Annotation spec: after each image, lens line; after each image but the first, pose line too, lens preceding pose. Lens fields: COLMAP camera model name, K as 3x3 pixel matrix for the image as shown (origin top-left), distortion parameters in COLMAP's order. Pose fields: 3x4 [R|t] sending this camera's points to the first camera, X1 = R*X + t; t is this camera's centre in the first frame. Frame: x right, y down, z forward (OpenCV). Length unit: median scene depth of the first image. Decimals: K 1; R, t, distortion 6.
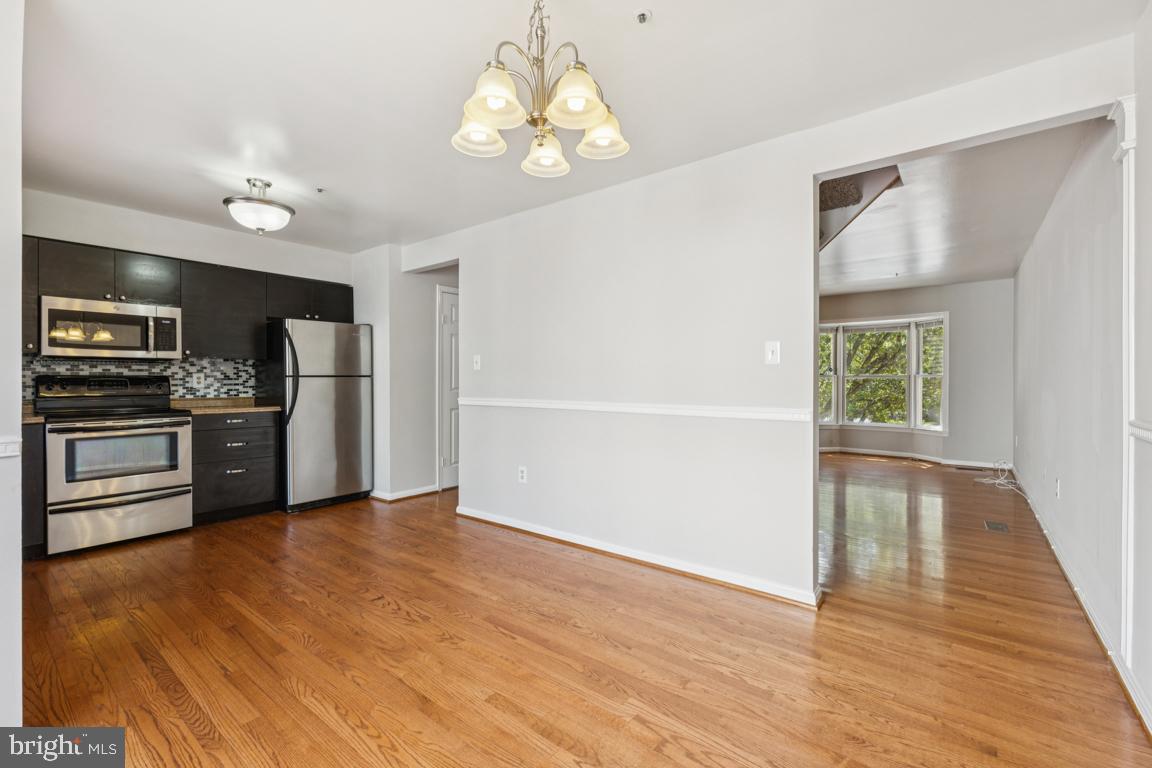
lens RADIAL K [[498.5, 0, 572.6], [0, 498.5, 383.0], [0, 0, 1]] dist [0.011896, 0.000053]
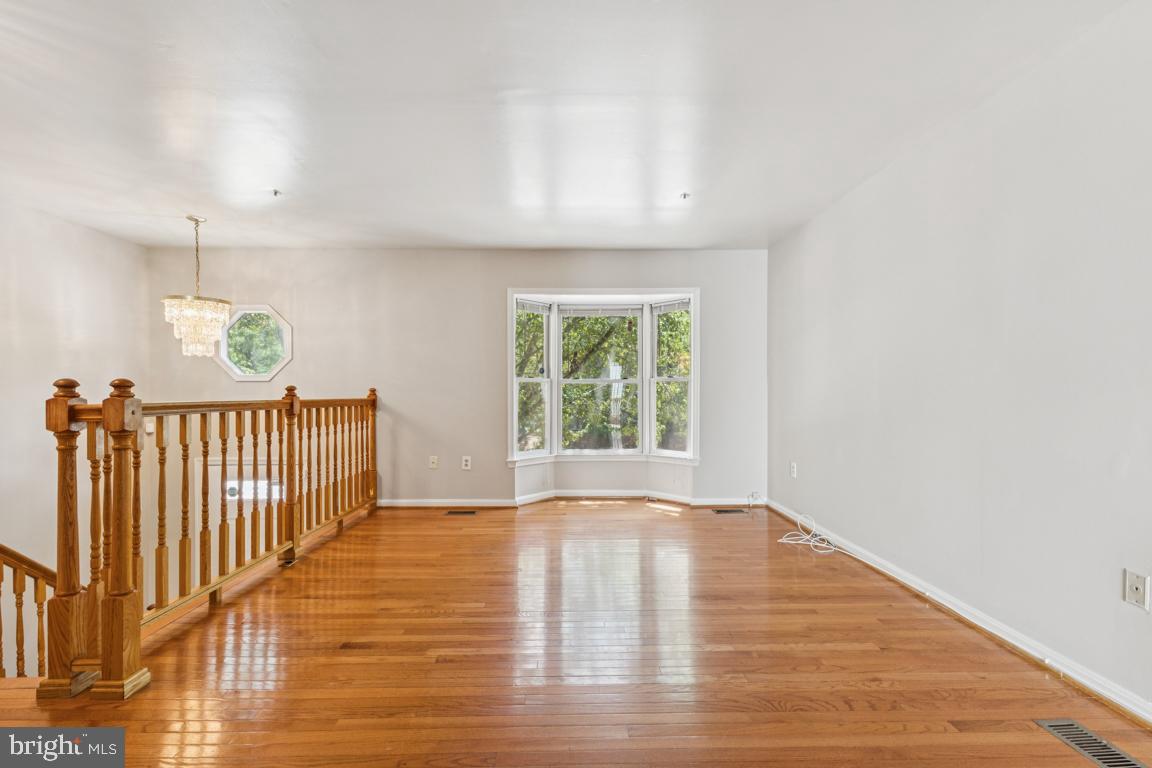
lens RADIAL K [[505.2, 0, 573.1], [0, 505.2, 391.6], [0, 0, 1]] dist [0.009124, -0.000341]
pose [[0.775608, -0.002445, 0.631211, 0.303242], [0.006685, 0.999968, -0.004341, 0.008455], [-0.631180, 0.007586, 0.775599, 1.025610]]
